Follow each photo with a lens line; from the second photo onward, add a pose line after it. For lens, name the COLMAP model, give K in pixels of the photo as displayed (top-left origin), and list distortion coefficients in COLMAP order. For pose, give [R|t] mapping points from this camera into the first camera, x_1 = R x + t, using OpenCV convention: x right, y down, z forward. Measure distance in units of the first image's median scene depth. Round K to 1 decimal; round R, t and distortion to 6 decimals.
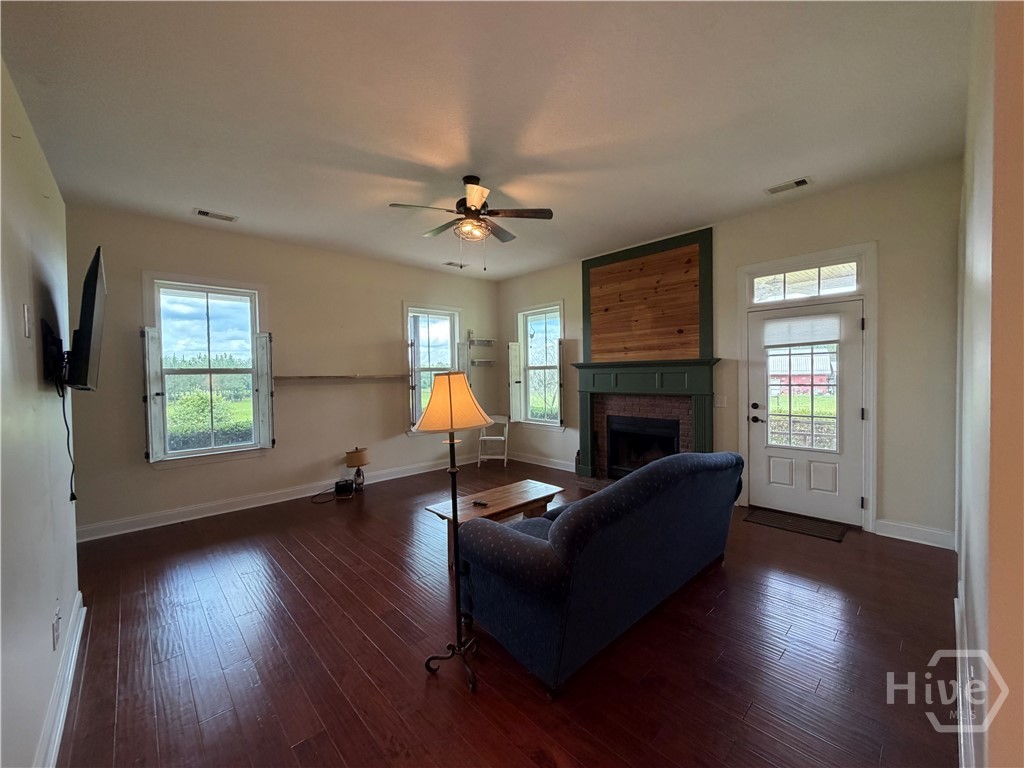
lens RADIAL K [[409.2, 0, 511.0], [0, 409.2, 385.4], [0, 0, 1]] dist [0.003807, 0.000338]
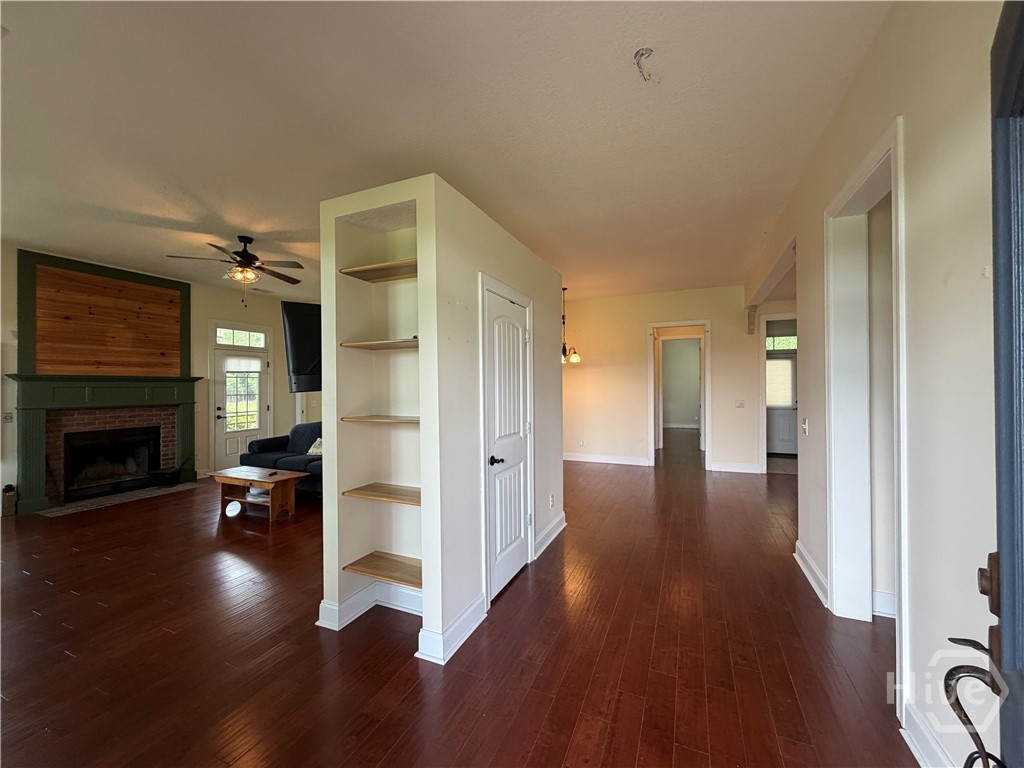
lens RADIAL K [[409.2, 0, 510.7], [0, 409.2, 384.3], [0, 0, 1]] dist [0.003807, 0.000338]
pose [[-0.384174, 0.021401, 0.923013, -1.174073], [0.034787, 0.999357, -0.008693, 0.008471], [-0.922605, 0.028769, -0.384671, 0.516414]]
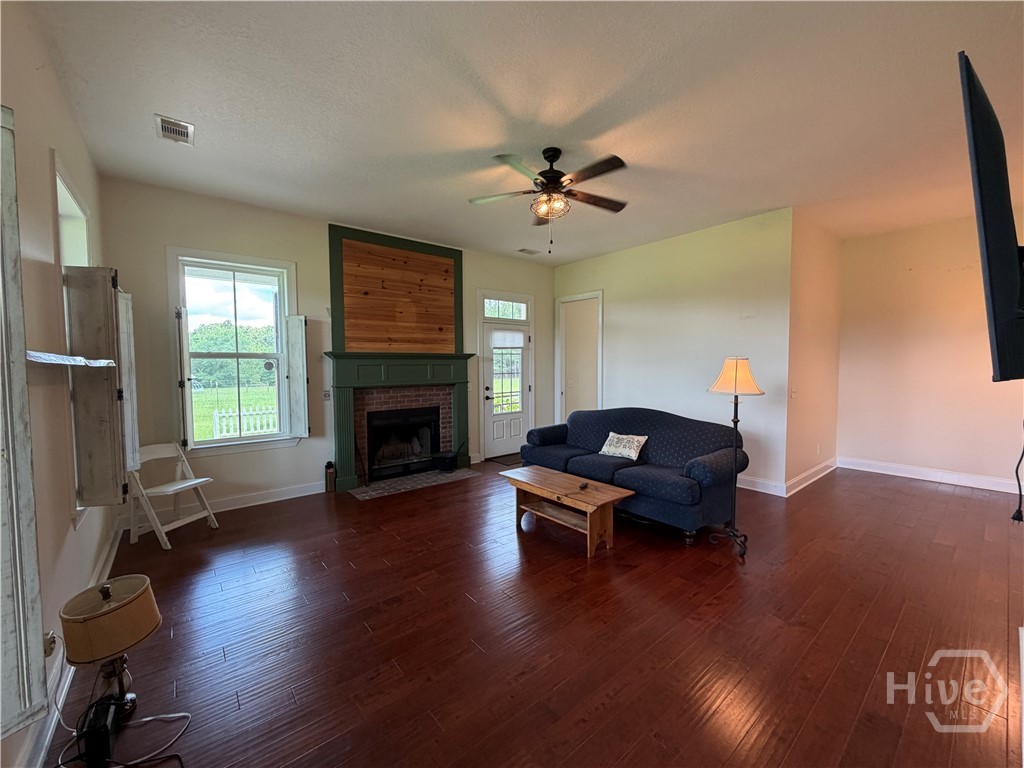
lens RADIAL K [[409.2, 0, 514.3], [0, 409.2, 384.0], [0, 0, 1]] dist [0.003807, 0.000338]
pose [[0.065914, -0.031954, 0.997314, -0.748476], [0.032262, 0.999033, 0.029876, -0.005112], [-0.997304, 0.030206, 0.066882, 0.735152]]
